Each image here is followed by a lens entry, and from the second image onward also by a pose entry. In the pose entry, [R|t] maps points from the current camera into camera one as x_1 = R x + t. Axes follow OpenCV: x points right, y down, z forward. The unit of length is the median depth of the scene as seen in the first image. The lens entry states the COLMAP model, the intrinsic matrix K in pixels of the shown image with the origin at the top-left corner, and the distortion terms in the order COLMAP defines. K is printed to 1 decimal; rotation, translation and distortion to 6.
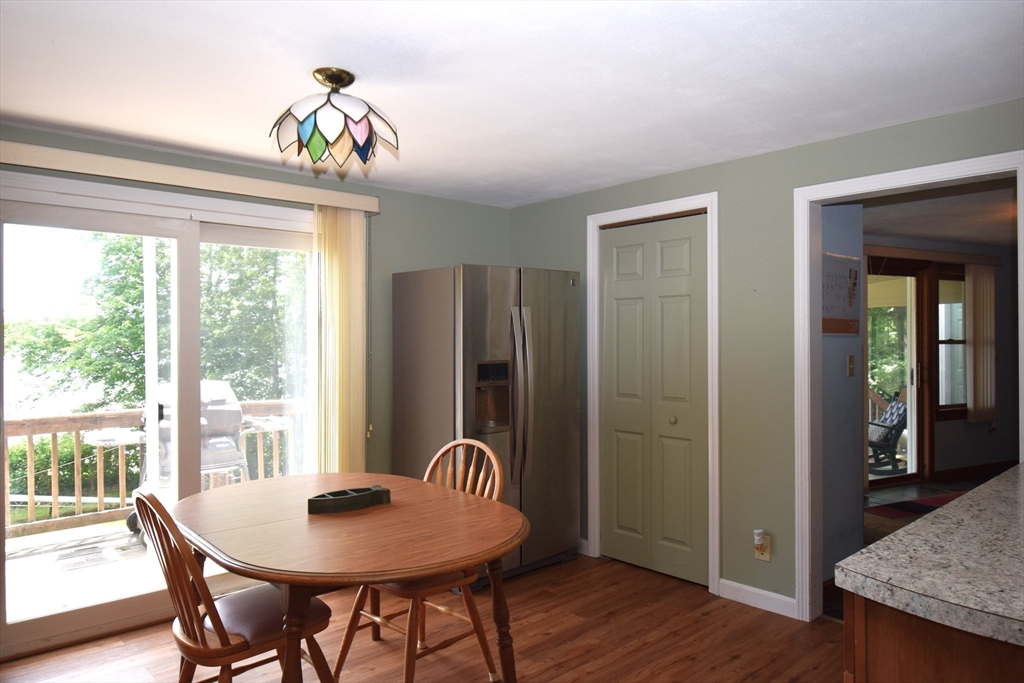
lens RADIAL K [[665.1, 0, 511.7], [0, 665.1, 339.0], [0, 0, 1]] dist [-0.008907, -0.002227]
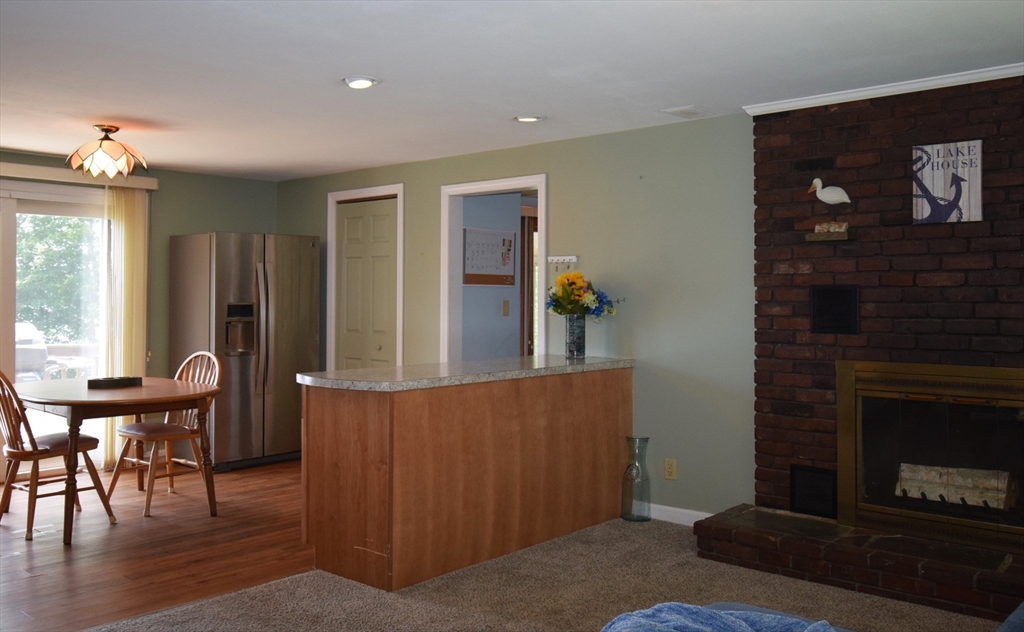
lens RADIAL K [[894.9, 0, 526.0], [0, 894.9, 288.6], [0, 0, 1]] dist [-0.000625, -0.018430]
pose [[0.994466, 0.008691, 0.104703, 0.352381], [-0.007664, 0.999919, -0.010201, 0.017840], [-0.104783, 0.009342, 0.994451, -0.862875]]
